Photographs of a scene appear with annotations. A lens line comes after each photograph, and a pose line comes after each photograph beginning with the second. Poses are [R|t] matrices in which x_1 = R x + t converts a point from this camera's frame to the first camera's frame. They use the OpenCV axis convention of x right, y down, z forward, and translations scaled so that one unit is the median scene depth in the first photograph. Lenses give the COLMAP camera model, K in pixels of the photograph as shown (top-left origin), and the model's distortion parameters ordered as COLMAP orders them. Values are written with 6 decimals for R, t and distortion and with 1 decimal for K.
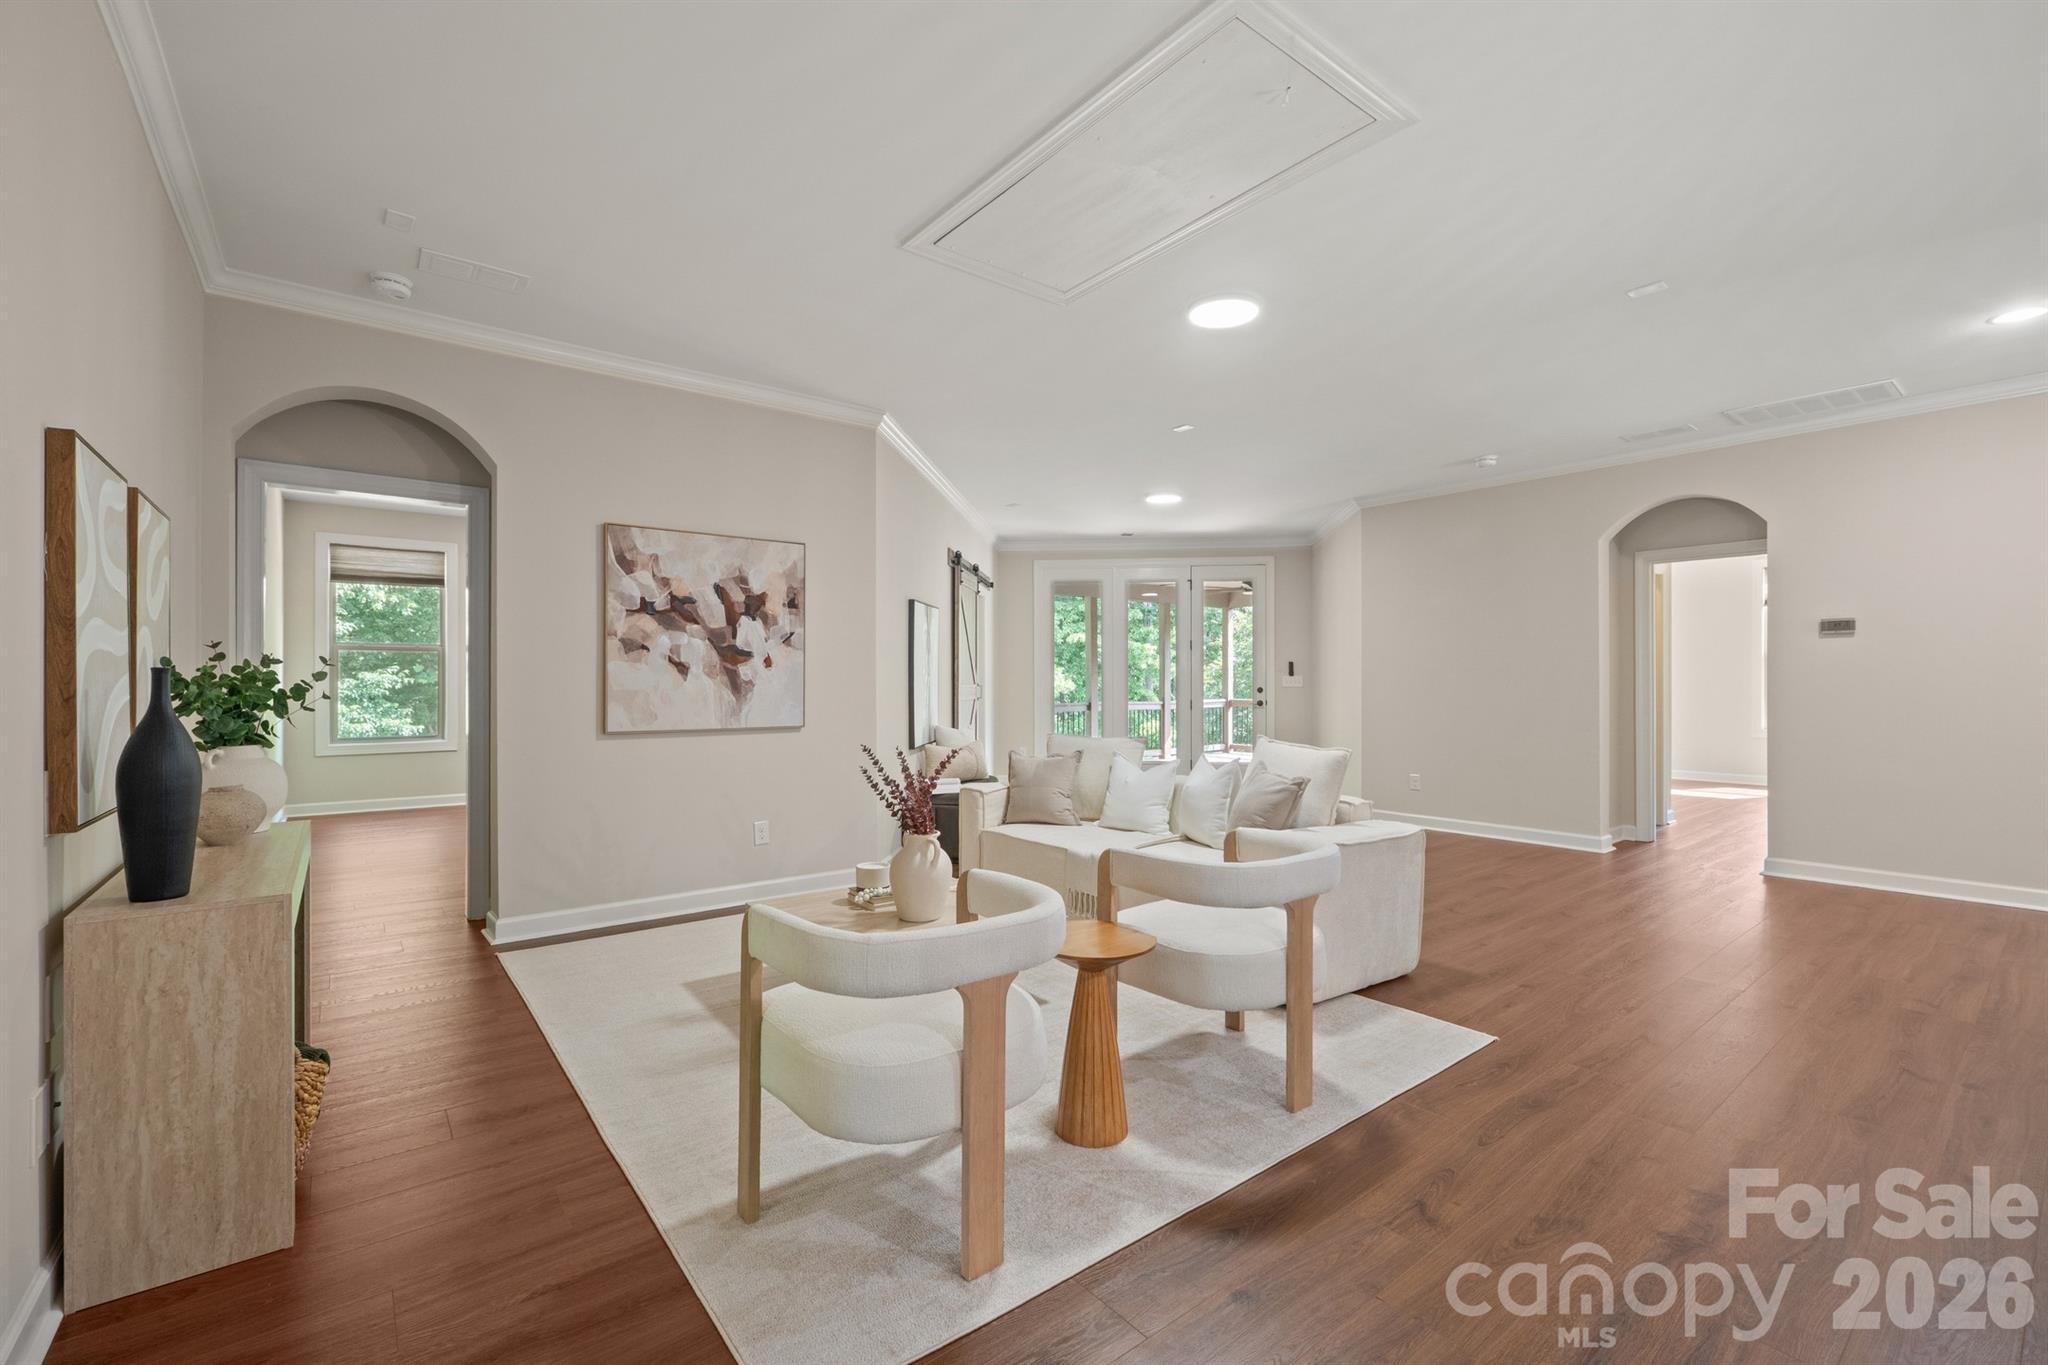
lens RADIAL K [[867.7, 0, 1026.4], [0, 867.7, 684.4], [0, 0, 1]] dist [-0.002294, -0.000285]
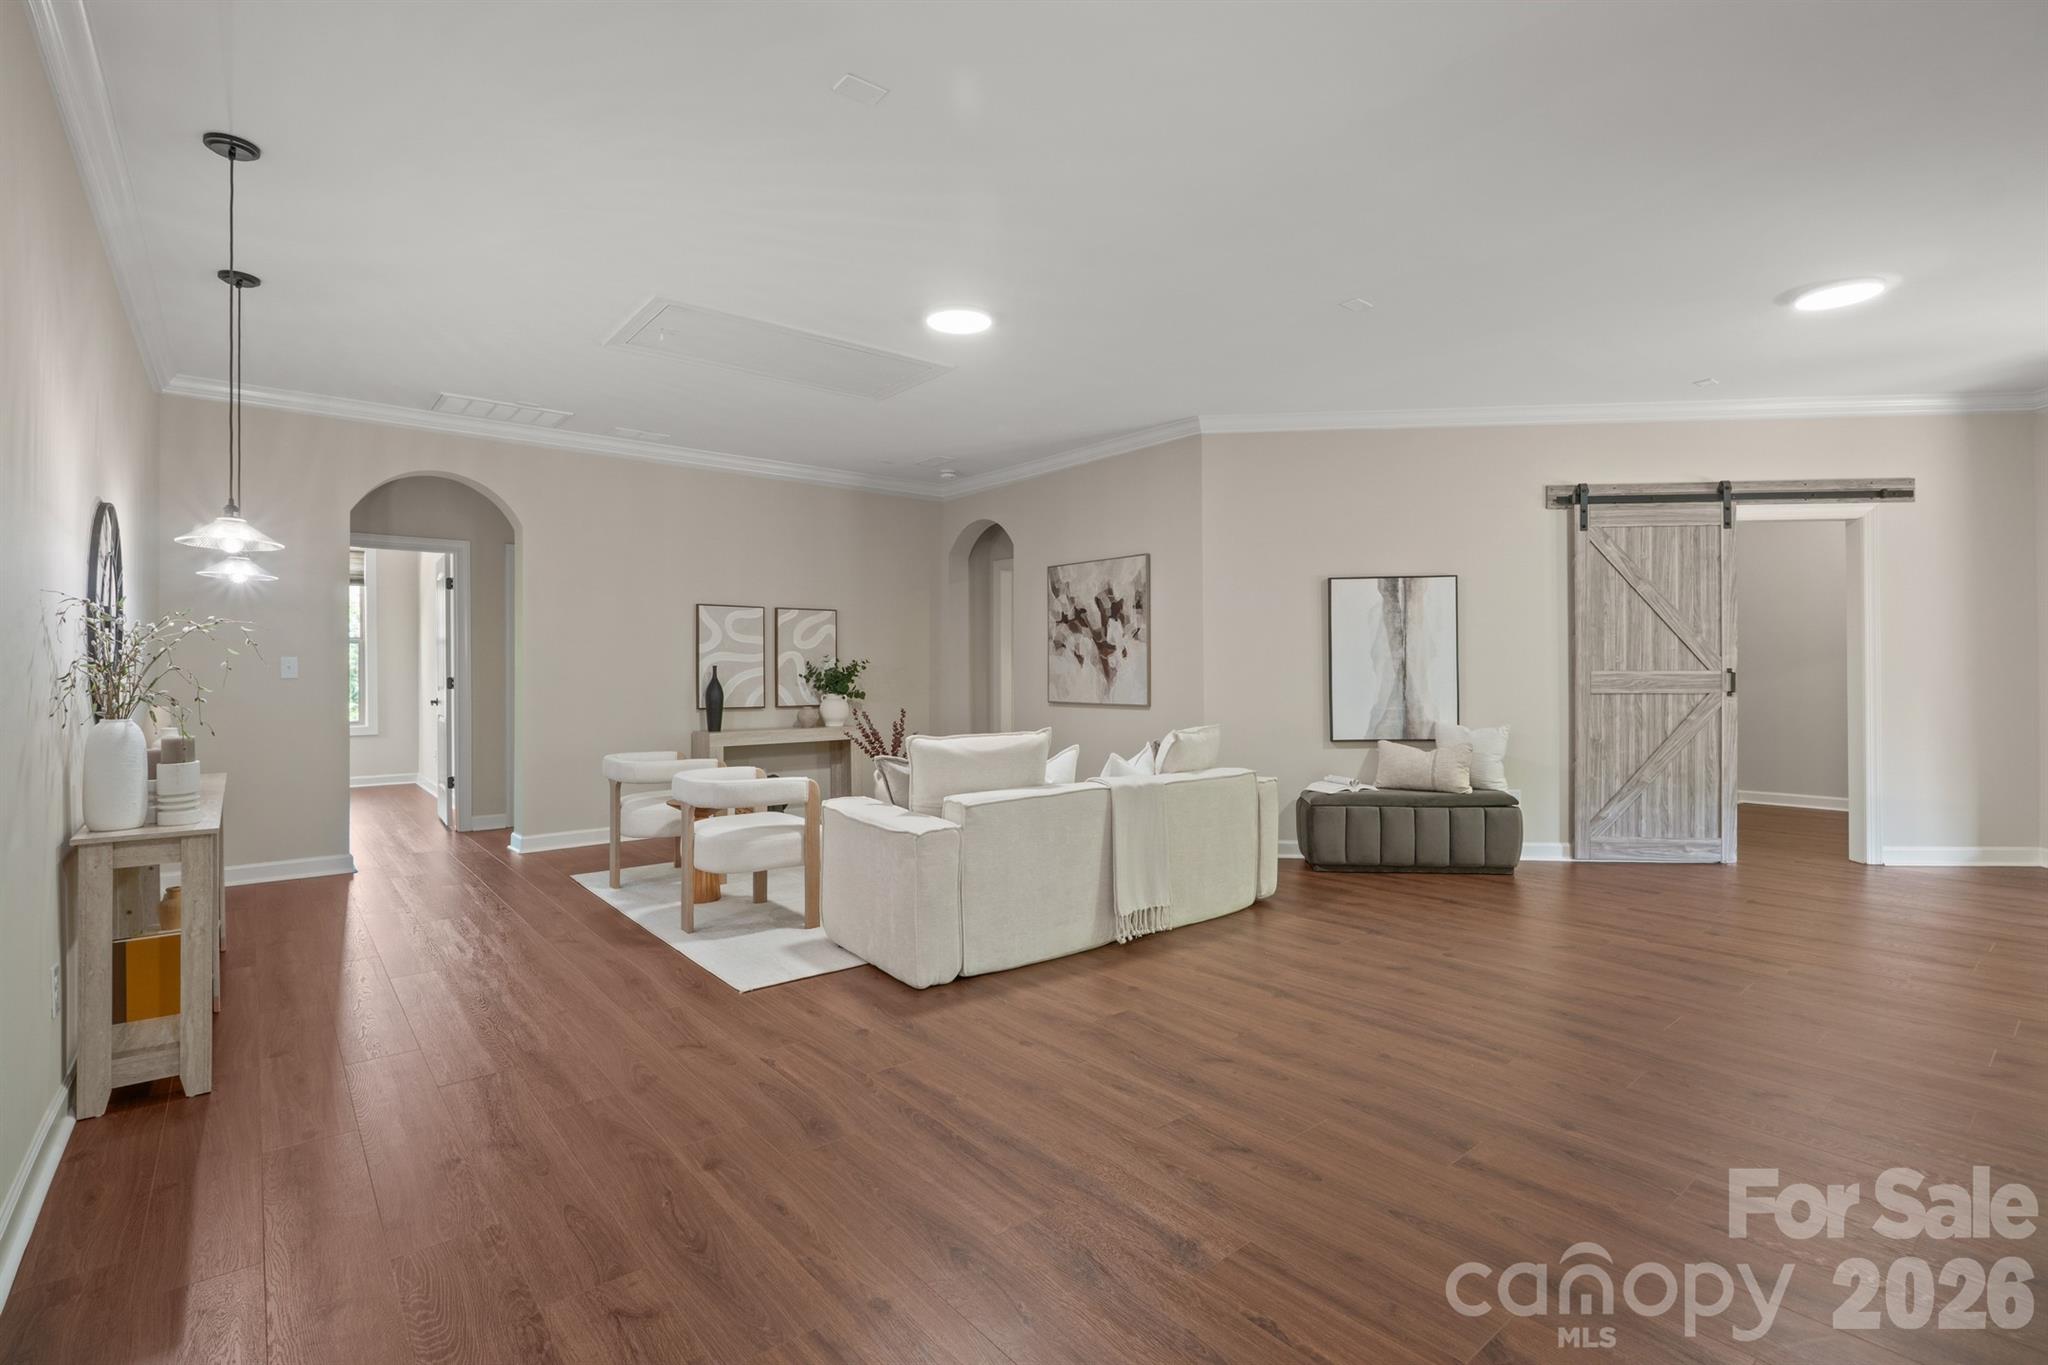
lens RADIAL K [[954.0, 0, 1029.1], [0, 954.0, 670.1], [0, 0, 1]] dist [0.000613, 0.000070]
pose [[0.015913, -0.000020, -0.999873, 1.140827], [-0.002609, 0.999997, -0.000061, -0.000469], [0.999870, 0.002609, 0.015913, 0.872139]]
